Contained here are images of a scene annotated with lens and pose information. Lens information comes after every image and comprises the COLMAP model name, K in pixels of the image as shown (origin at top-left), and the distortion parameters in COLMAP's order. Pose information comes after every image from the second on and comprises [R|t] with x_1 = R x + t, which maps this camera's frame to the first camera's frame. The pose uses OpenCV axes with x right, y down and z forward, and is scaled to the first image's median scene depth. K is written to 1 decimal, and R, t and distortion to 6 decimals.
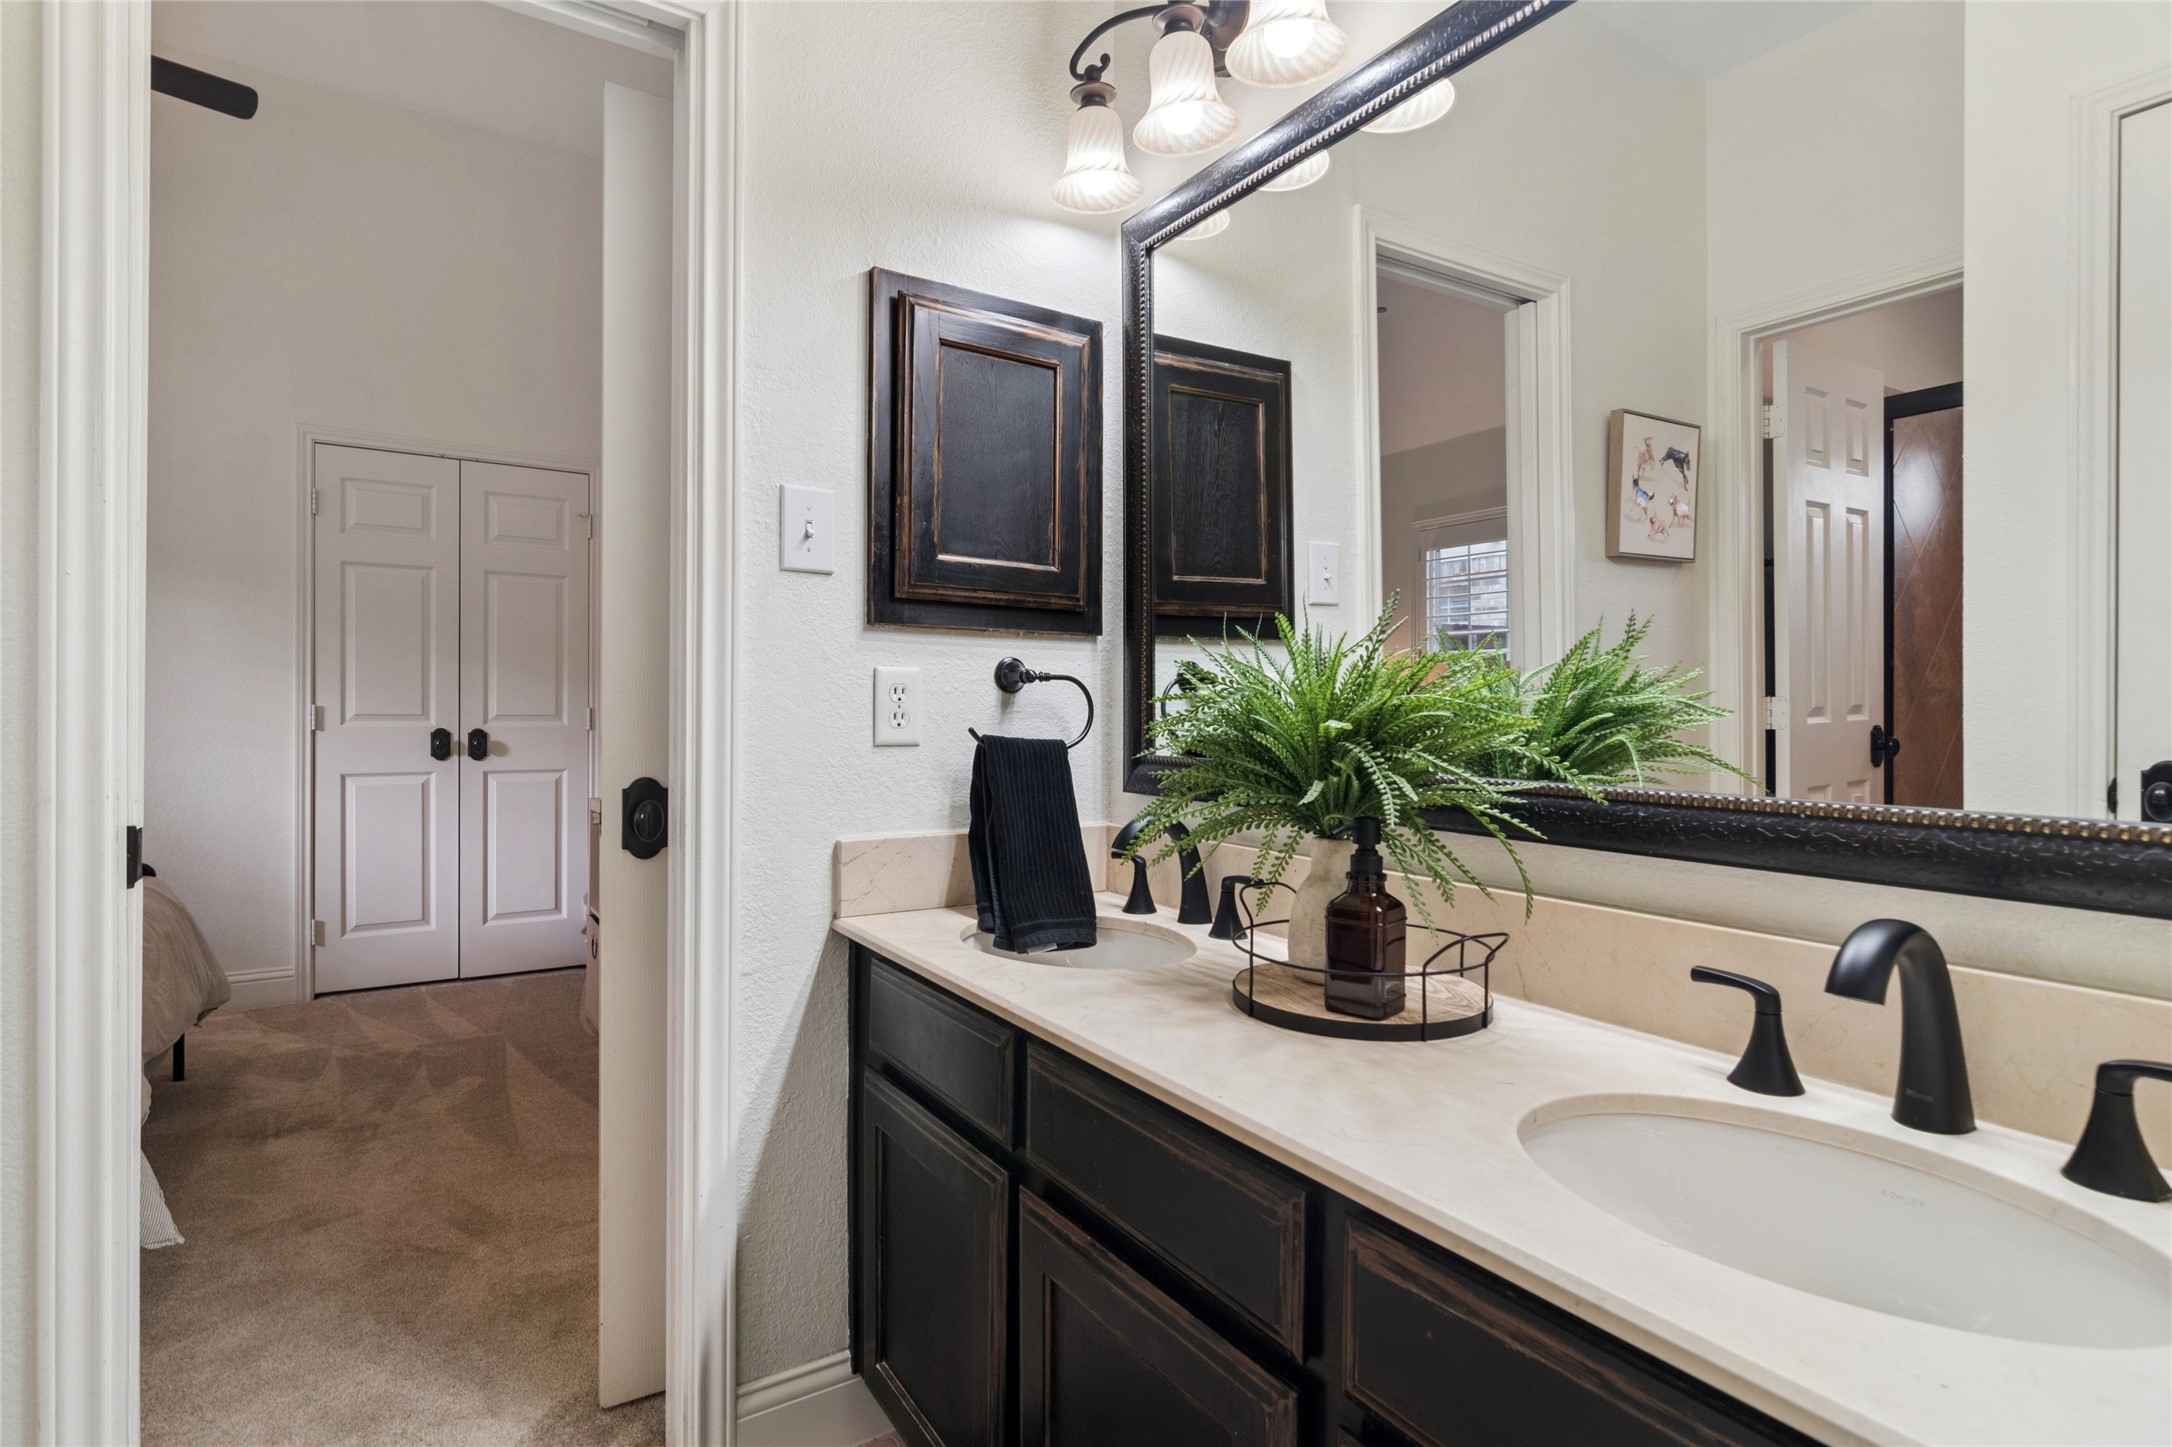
lens RADIAL K [[1056.5, 0, 1085.3], [0, 1056.5, 713.3], [0, 0, 1]] dist [0.000005, 0.001552]
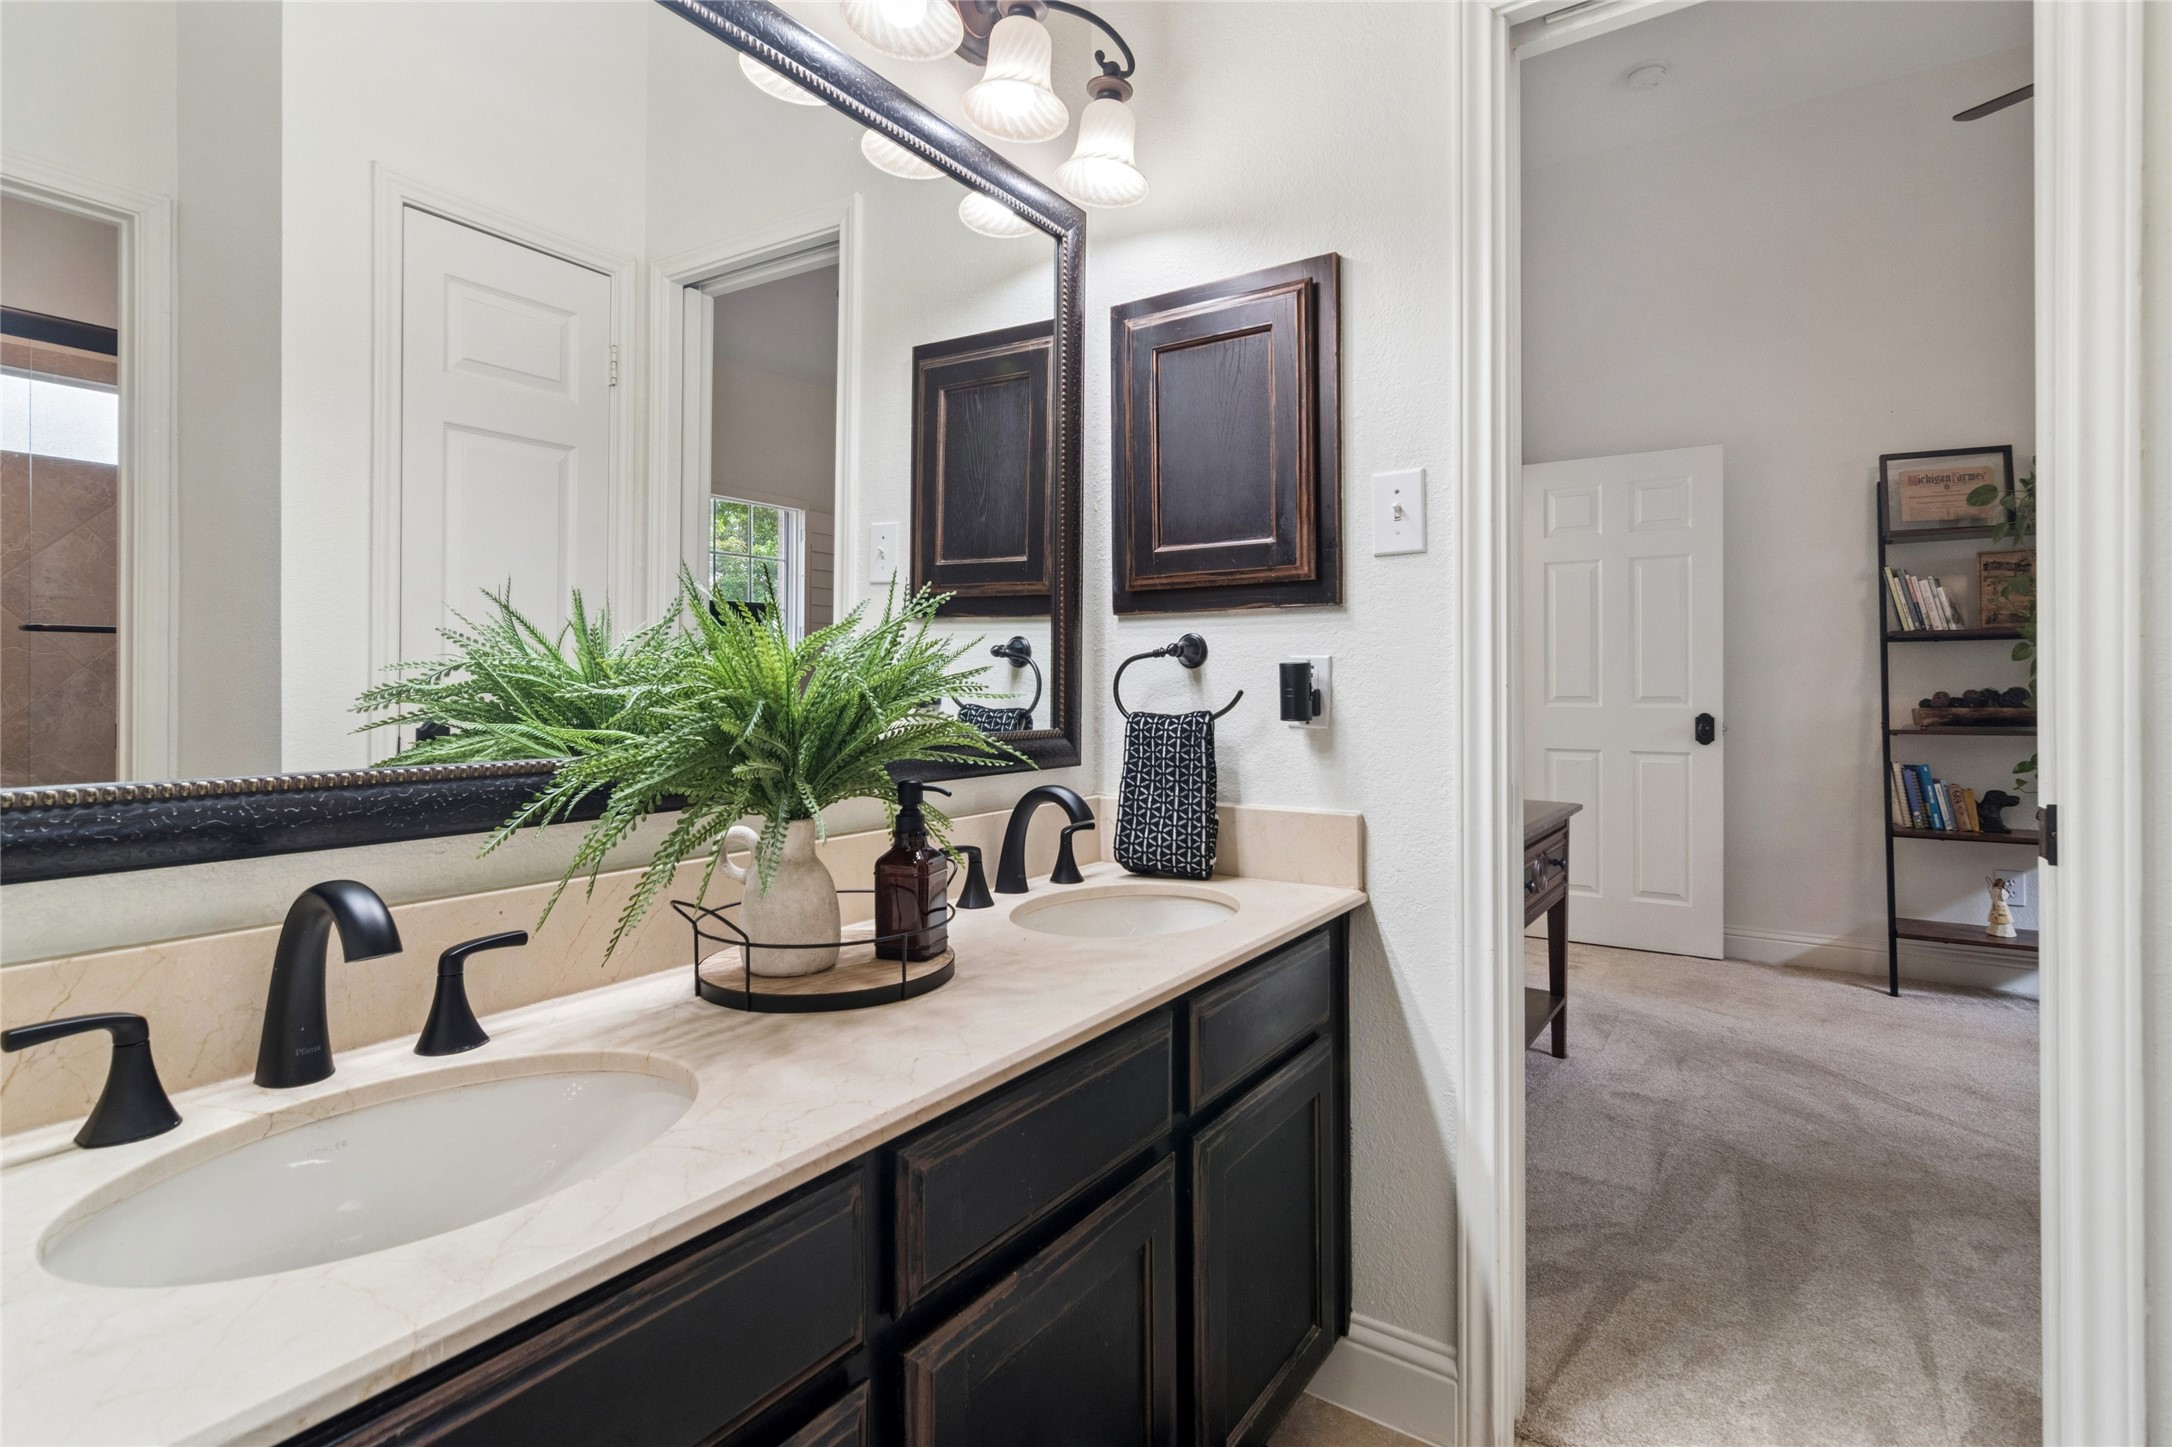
lens RADIAL K [[1056.5, 0, 1107.9], [0, 1056.5, 669.4], [0, 0, 1]] dist [0.000005, 0.001552]
pose [[-0.402754, 0.002549, 0.915305, -0.601160], [-0.001063, 0.999994, -0.003253, -0.009338], [-0.915308, -0.002283, -0.402749, 0.911553]]
